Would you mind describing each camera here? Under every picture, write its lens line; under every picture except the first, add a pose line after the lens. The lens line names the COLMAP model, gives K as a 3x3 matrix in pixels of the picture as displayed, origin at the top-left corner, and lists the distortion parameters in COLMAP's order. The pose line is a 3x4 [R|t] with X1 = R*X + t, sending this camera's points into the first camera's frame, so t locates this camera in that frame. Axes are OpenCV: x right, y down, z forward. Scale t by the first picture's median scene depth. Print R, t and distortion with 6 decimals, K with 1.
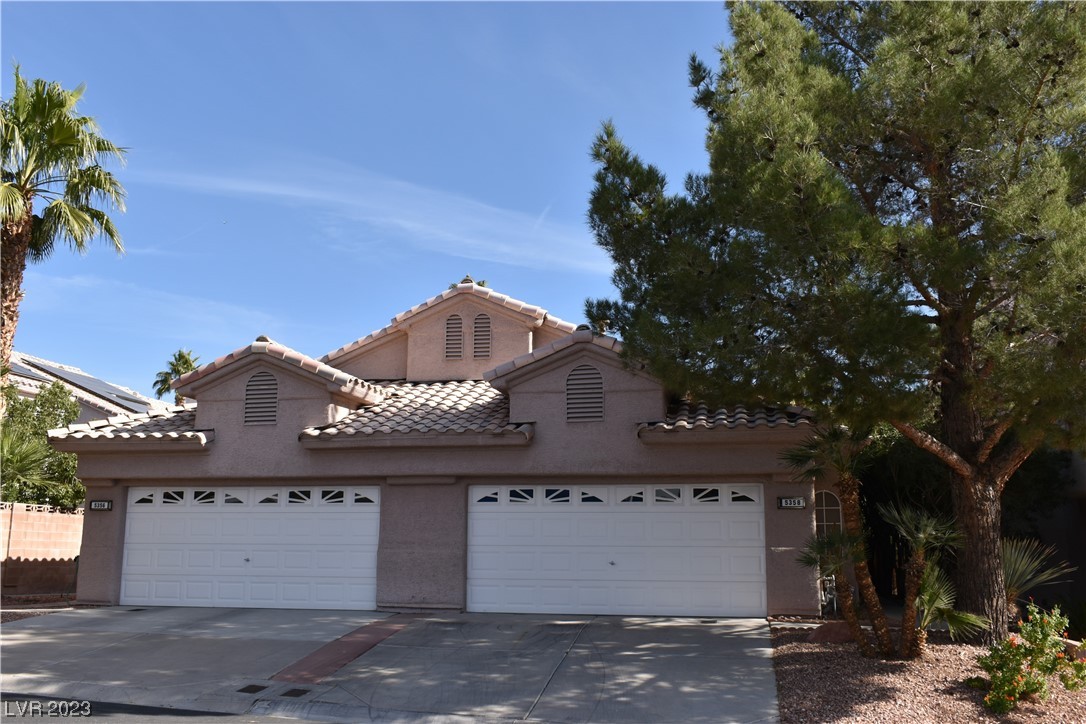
lens RADIAL K [[986.3, 0, 547.8], [0, 986.3, 364.9], [0, 0, 1]] dist [-0.024236, 0.000000]
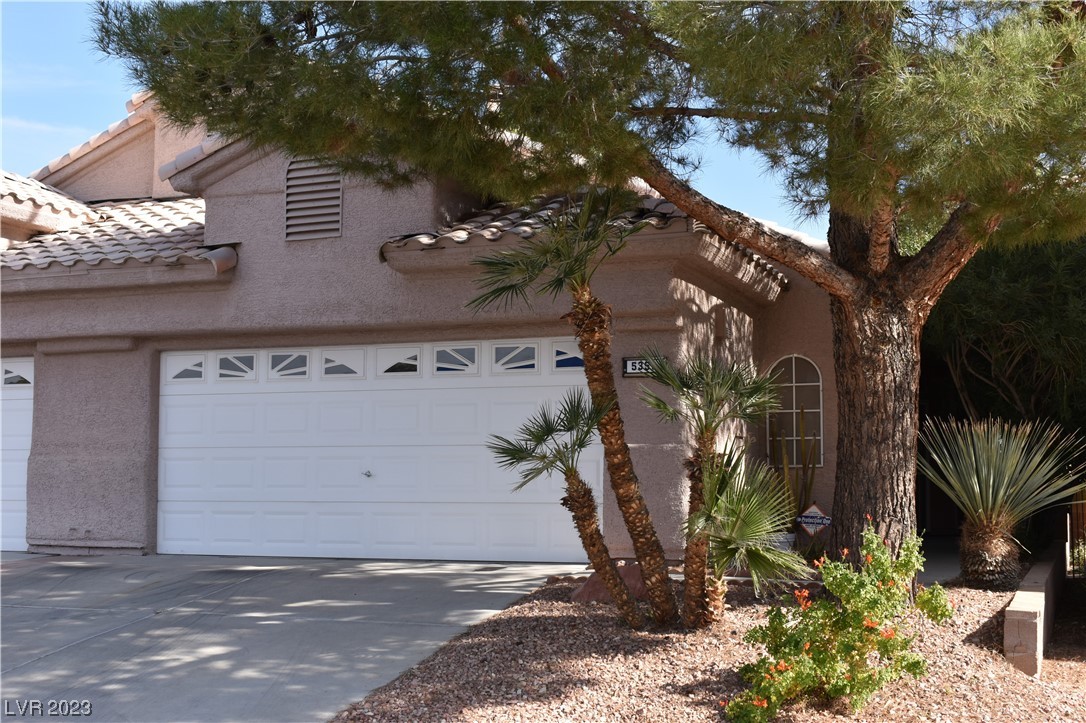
lens RADIAL K [[1430.4, 0, 542.8], [0, 1430.4, 364.4], [0, 0, 1]] dist [-0.023342, 0.000000]
pose [[0.985869, -0.019150, -0.166419, 0.330334], [0.034835, 0.995164, 0.091847, 0.060740], [0.163856, -0.096346, 0.981768, 0.174860]]
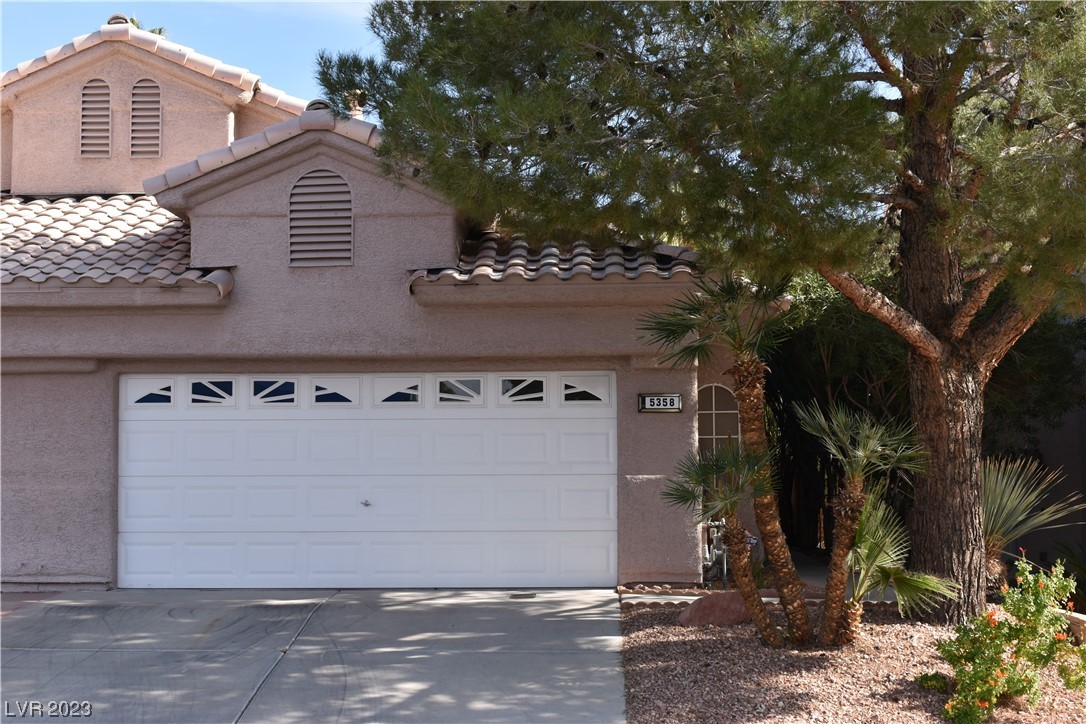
lens RADIAL K [[1625.4, 0, 544.9], [0, 1625.4, 363.8], [0, 0, 1]] dist [-0.023244, 0.000000]
pose [[0.986836, 0.000756, 0.161720, 0.013432], [-0.018770, 0.993766, 0.109890, 0.006393], [-0.160628, -0.111479, 0.980699, 0.023610]]
